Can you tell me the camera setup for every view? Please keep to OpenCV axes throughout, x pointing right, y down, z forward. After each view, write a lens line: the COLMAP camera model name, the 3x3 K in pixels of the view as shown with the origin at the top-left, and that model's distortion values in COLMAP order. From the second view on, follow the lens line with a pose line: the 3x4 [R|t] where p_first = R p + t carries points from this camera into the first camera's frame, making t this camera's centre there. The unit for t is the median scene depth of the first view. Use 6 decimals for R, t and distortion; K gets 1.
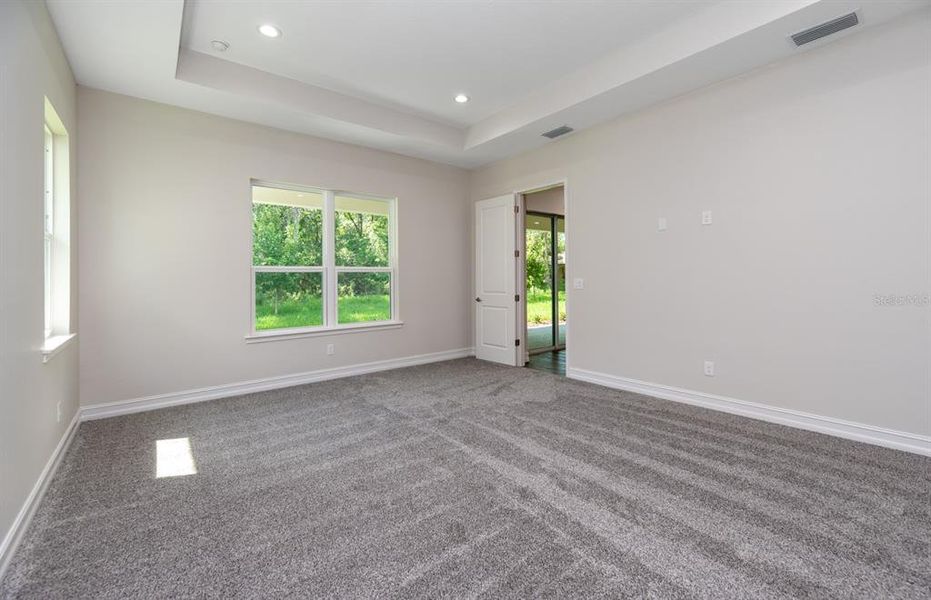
lens RADIAL K [[393.6, 0, 466.6], [0, 393.6, 276.8], [0, 0, 1]] dist [-0.000292, -0.000024]
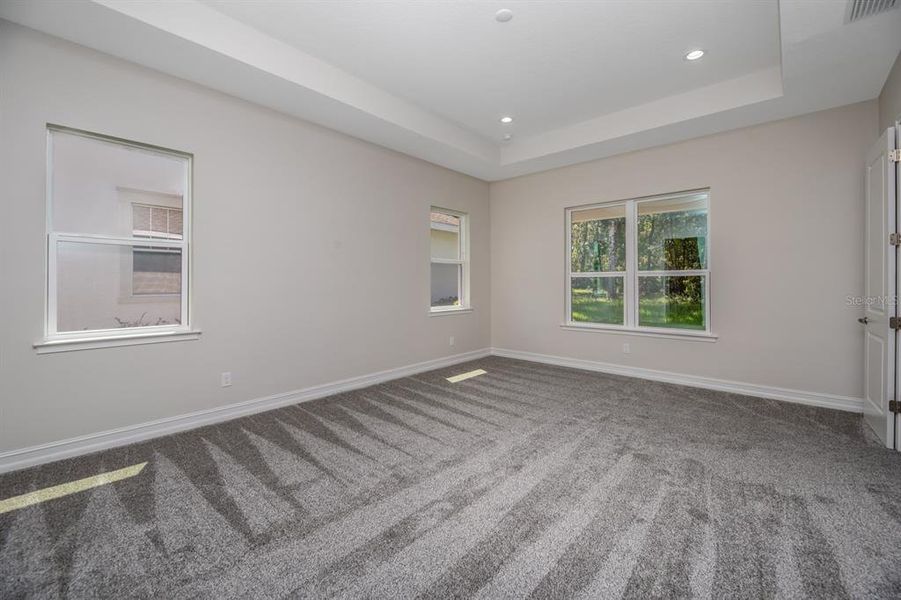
lens RADIAL K [[371.6, 0, 451.4], [0, 371.6, 283.7], [0, 0, 1]] dist [-0.000279, -0.000044]
pose [[0.154296, 0.010142, -0.987973, 0.644084], [0.004771, 0.999928, 0.011010, -0.006018], [0.988013, -0.006413, 0.154237, 0.411812]]
